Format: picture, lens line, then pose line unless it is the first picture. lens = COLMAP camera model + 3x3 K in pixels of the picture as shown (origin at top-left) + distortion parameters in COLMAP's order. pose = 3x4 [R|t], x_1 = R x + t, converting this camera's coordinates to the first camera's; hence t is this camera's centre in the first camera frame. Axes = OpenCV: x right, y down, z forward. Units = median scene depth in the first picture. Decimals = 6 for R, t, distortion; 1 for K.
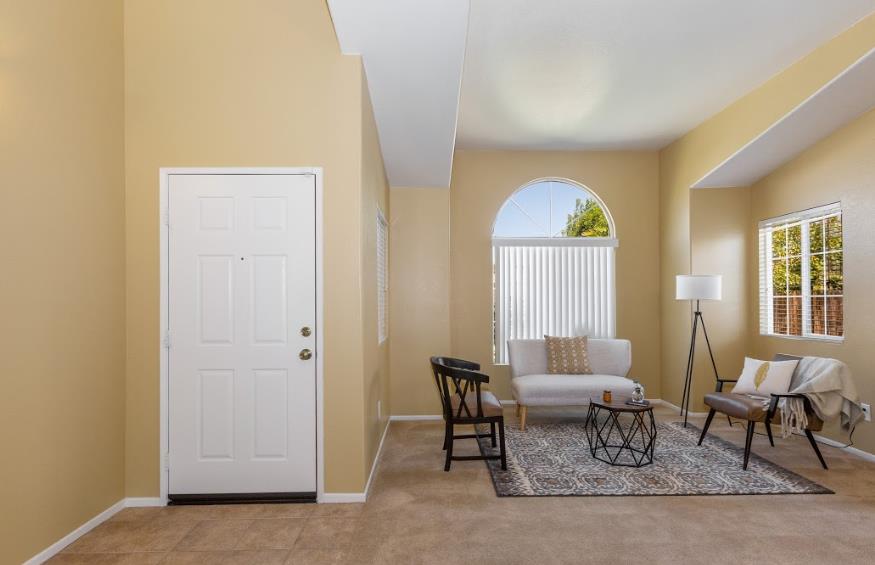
lens RADIAL K [[408.1, 0, 439.4], [0, 408.1, 296.5], [0, 0, 1]] dist [0.003709, -0.000614]
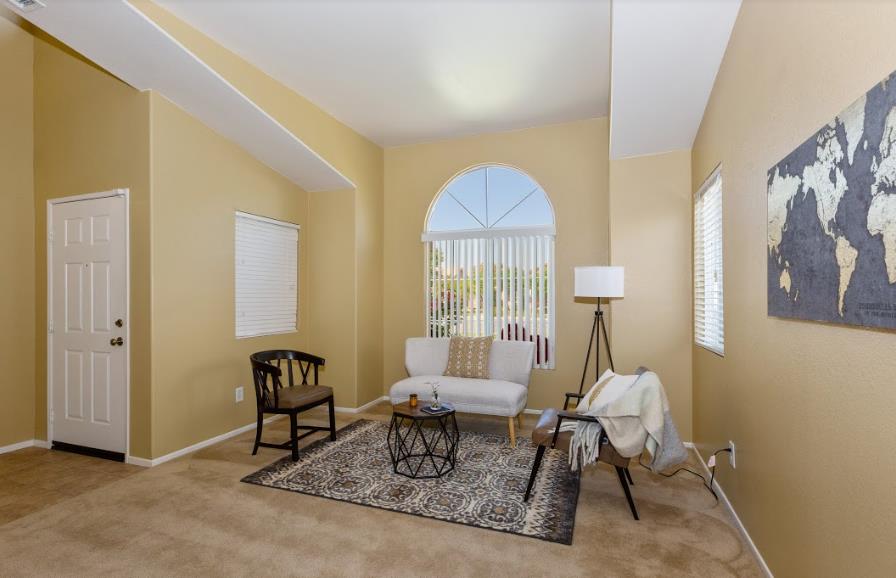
lens RADIAL K [[423.5, 0, 448.1], [0, 423.5, 293.0], [0, 0, 1]] dist [0.001885, -0.000892]
pose [[0.932050, -0.003875, -0.362308, 0.987293], [0.004512, 0.999989, 0.000912, -0.000593], [0.362301, -0.002485, 0.932058, 0.154257]]
